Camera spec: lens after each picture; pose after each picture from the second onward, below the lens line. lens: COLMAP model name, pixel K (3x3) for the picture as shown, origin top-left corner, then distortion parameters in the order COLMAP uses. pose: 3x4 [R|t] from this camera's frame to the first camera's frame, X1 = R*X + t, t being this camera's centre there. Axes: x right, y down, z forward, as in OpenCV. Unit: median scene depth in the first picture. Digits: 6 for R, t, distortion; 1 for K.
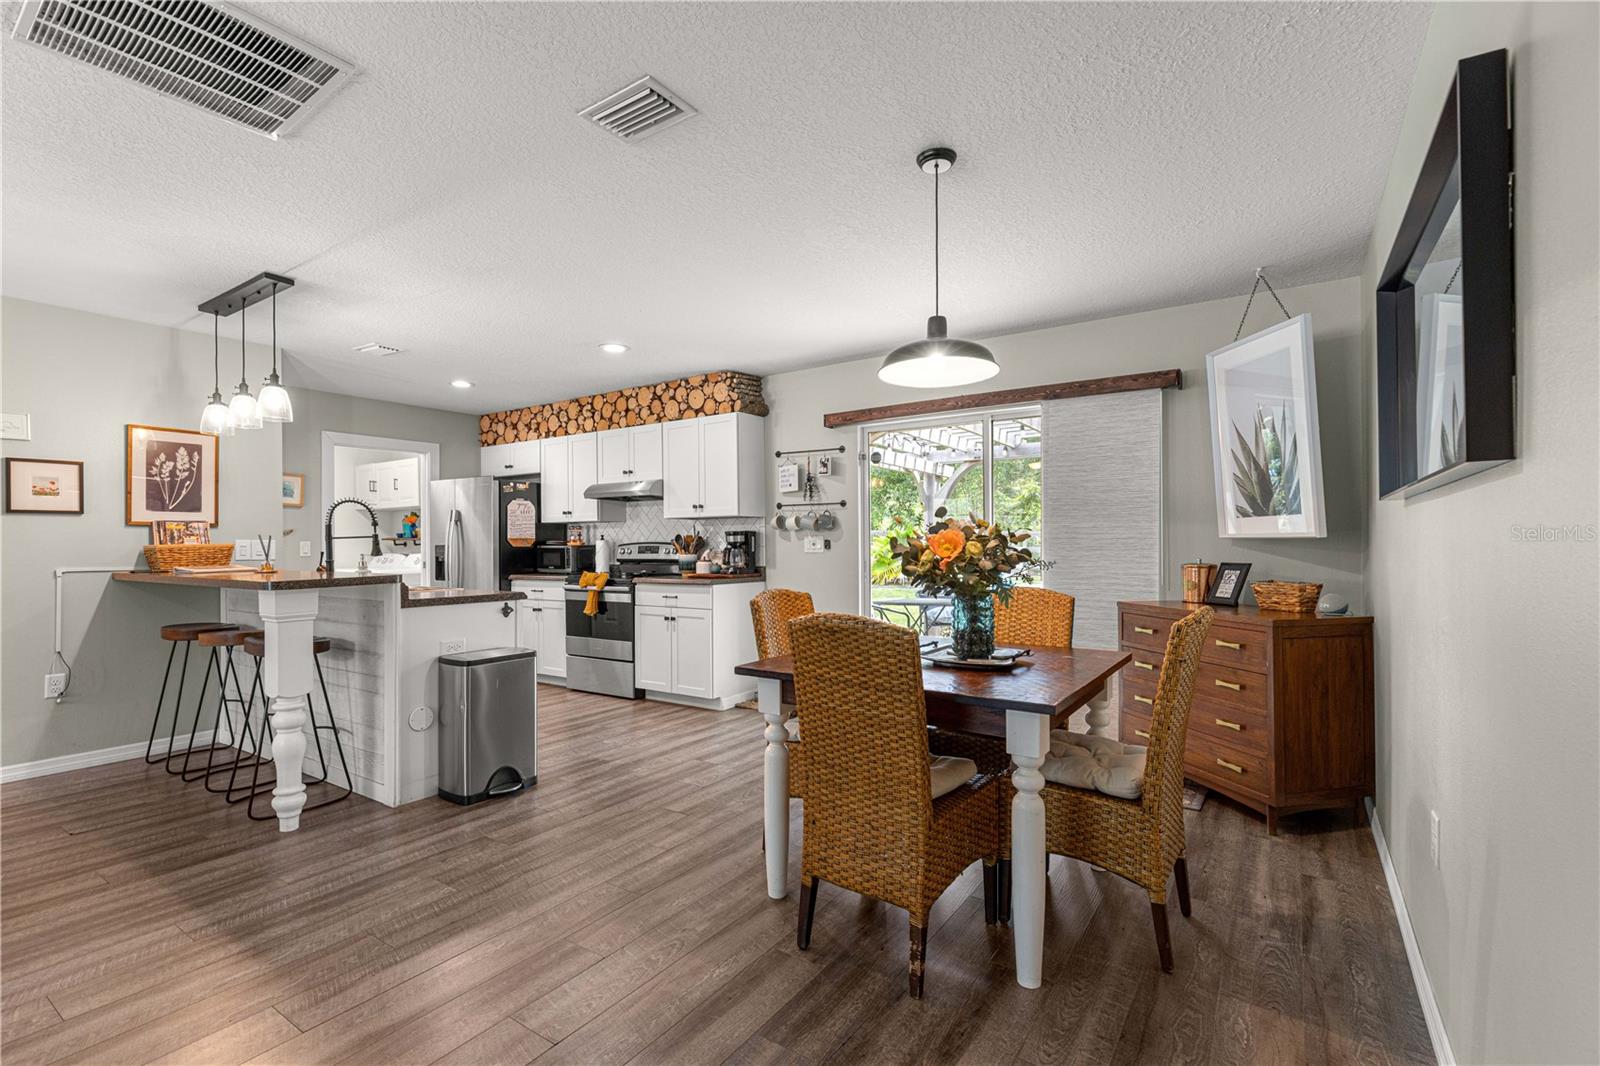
lens RADIAL K [[729.3, 0, 796.6], [0, 729.3, 541.8], [0, 0, 1]] dist [-0.005407, -0.000379]
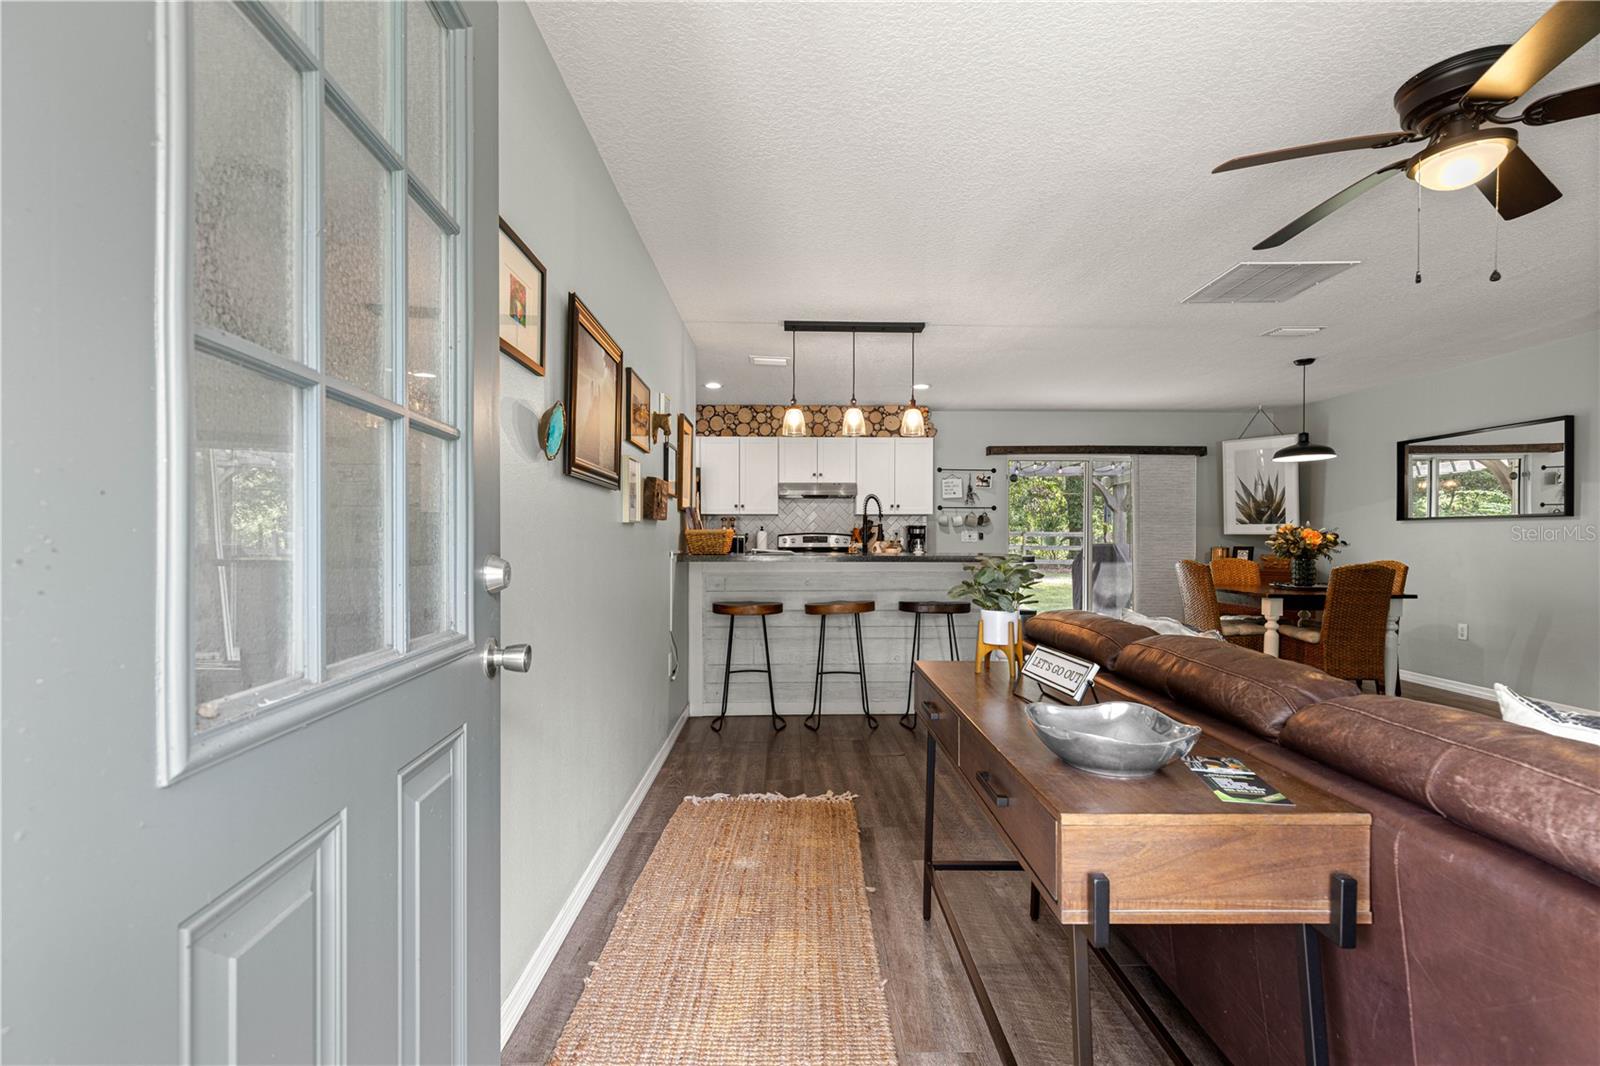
lens RADIAL K [[729.3, 0, 802.8], [0, 729.3, 538.5], [0, 0, 1]] dist [-0.005407, -0.000379]
pose [[0.815343, 0.004903, 0.578957, -1.070420], [-0.008535, 0.999957, 0.003551, 0.006289], [-0.578915, -0.007836, 0.815350, 0.036384]]
